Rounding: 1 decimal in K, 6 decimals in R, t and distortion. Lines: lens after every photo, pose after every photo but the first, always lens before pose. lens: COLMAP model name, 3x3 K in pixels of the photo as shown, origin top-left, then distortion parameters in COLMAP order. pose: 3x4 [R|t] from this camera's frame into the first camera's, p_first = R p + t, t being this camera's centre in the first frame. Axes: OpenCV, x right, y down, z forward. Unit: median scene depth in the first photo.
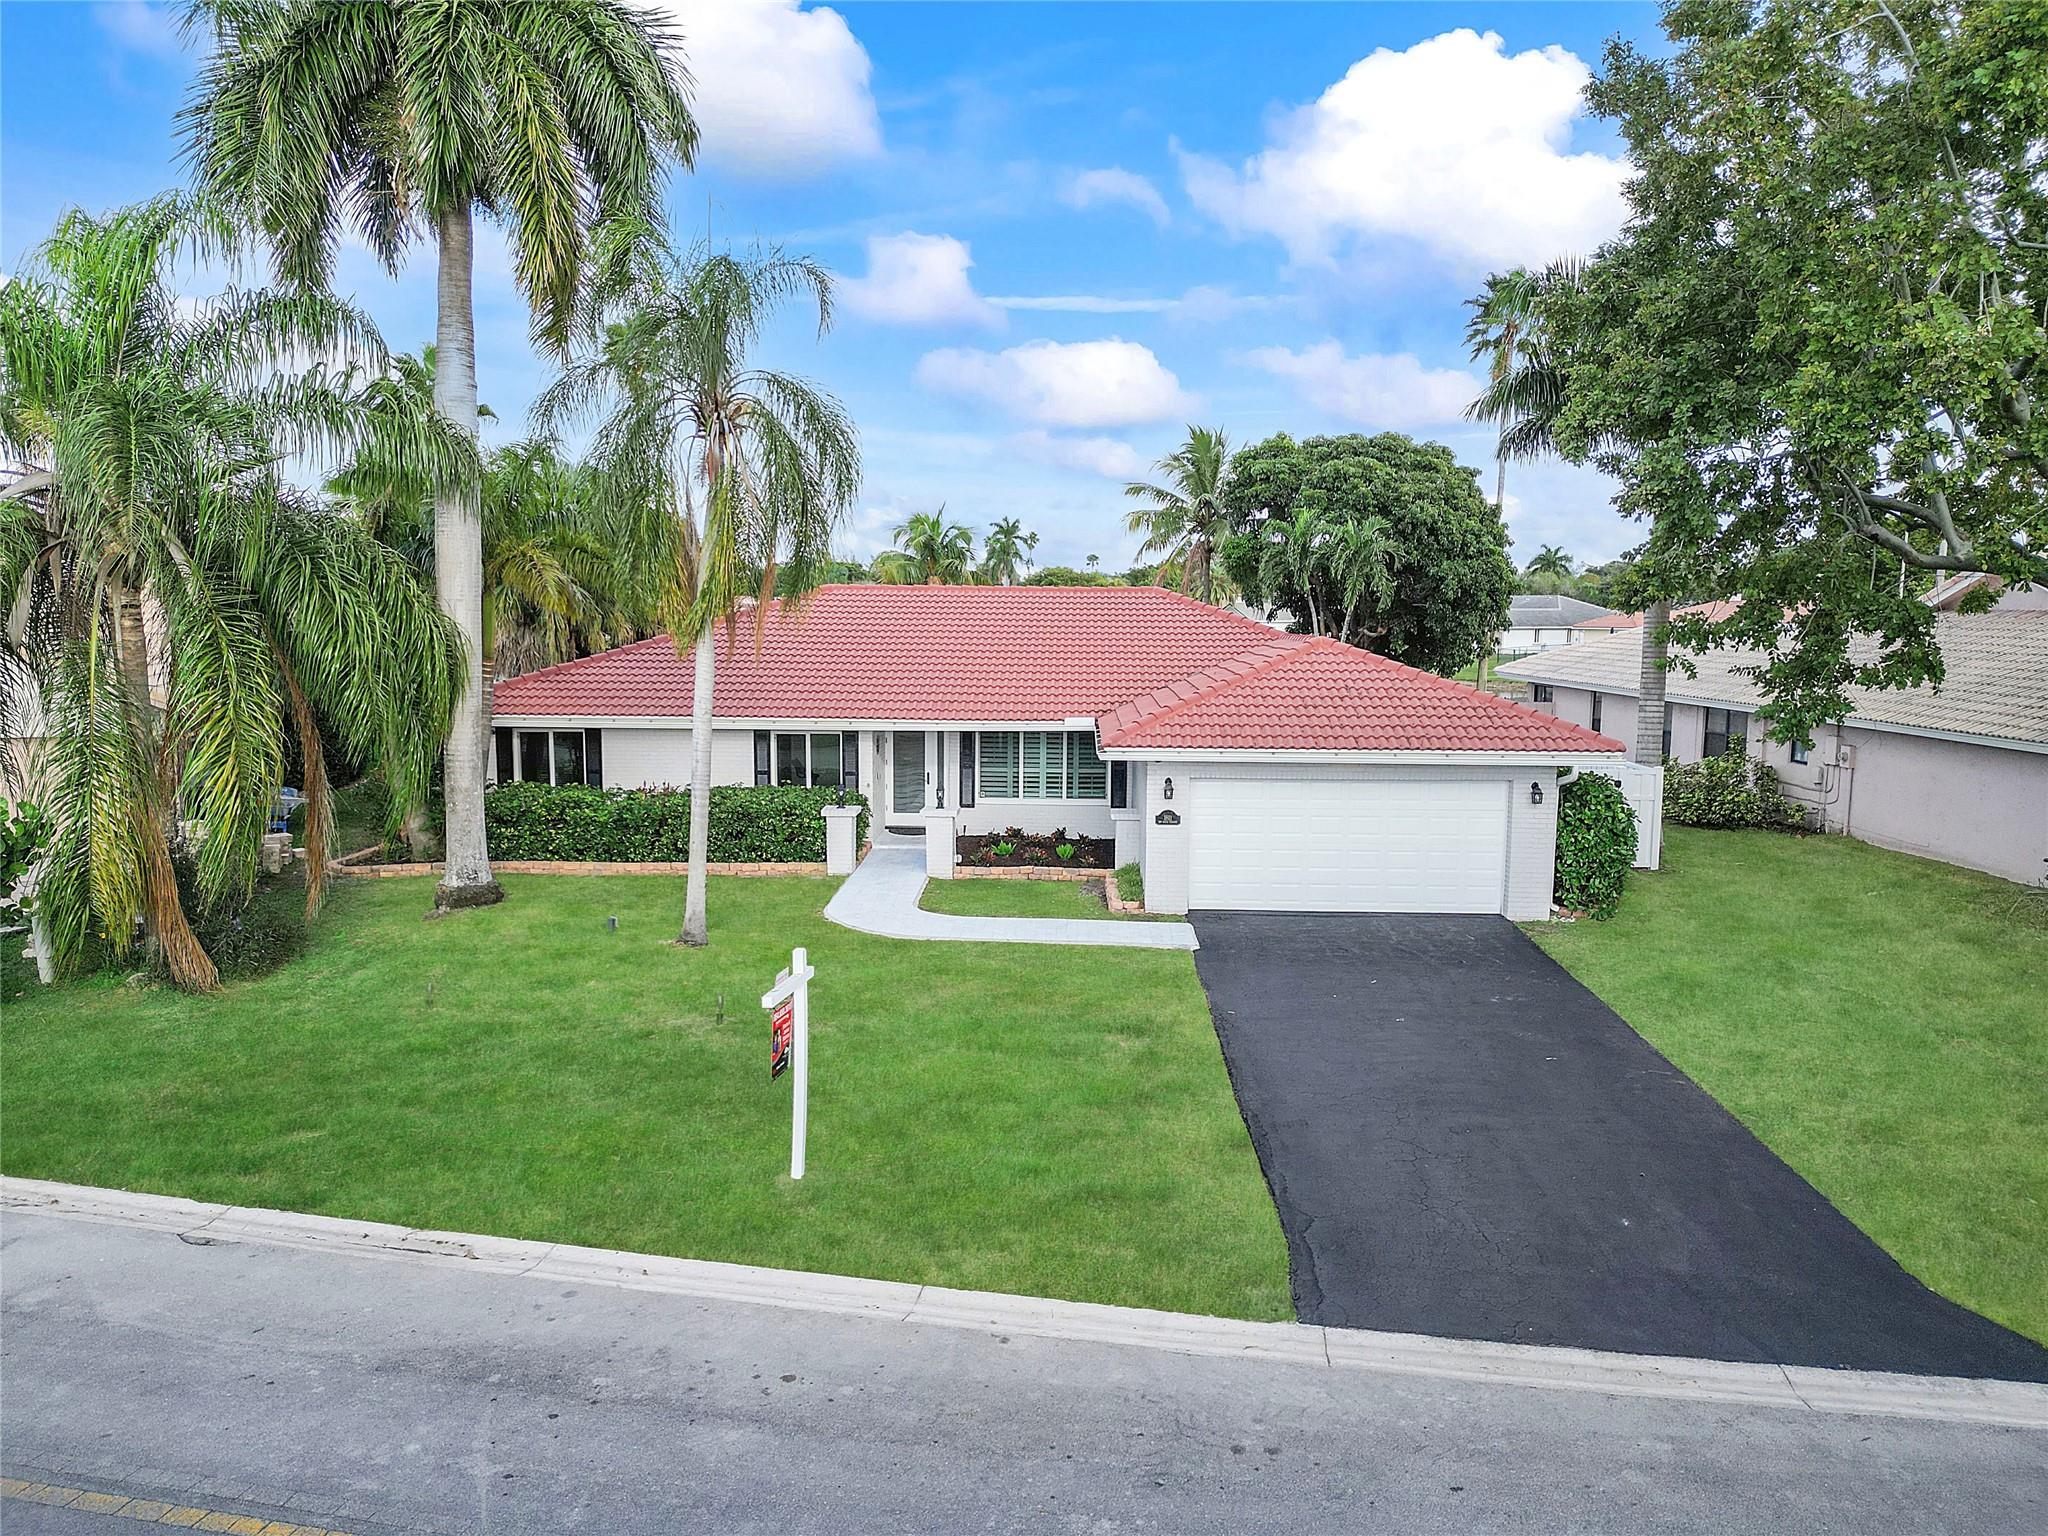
lens RADIAL K [[1450.4, 0, 1055.3], [0, 1450.4, 770.6], [0, 0, 1]] dist [0.092398, -0.064875]
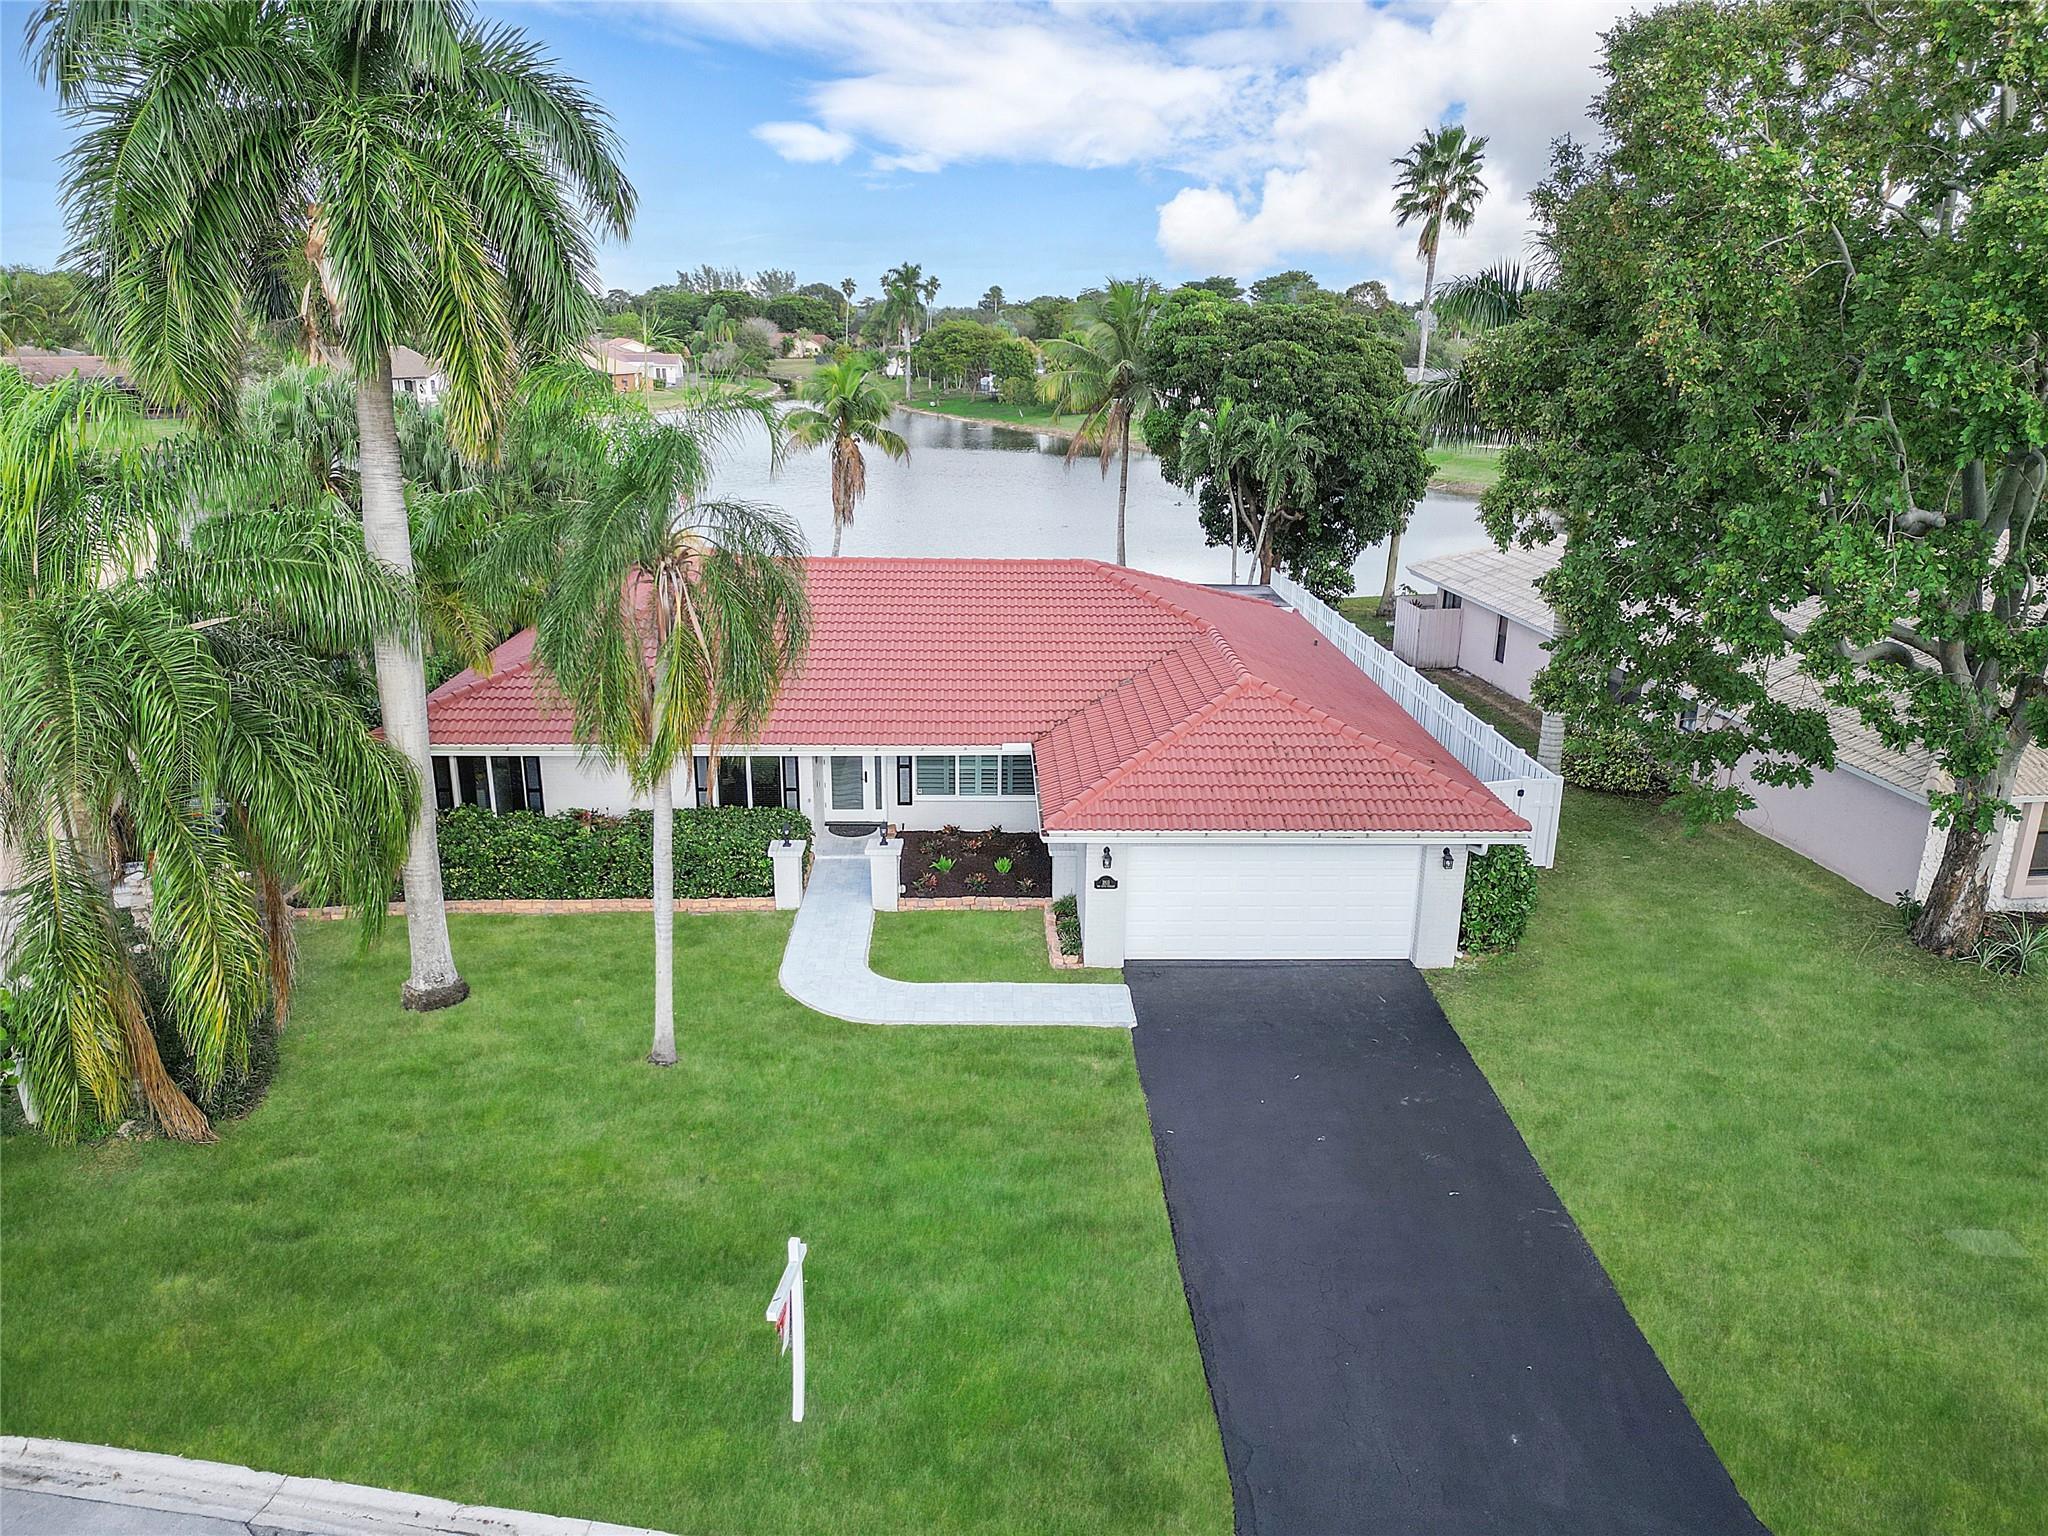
lens RADIAL K [[1450.4, 0, 1055.3], [0, 1450.4, 770.6], [0, 0, 1]] dist [0.092398, -0.064875]
pose [[0.997721, -0.014677, 0.065864, -0.024633], [0.001497, 0.980636, 0.195835, -0.227969], [-0.067463, -0.195290, 0.978422, -0.012879]]
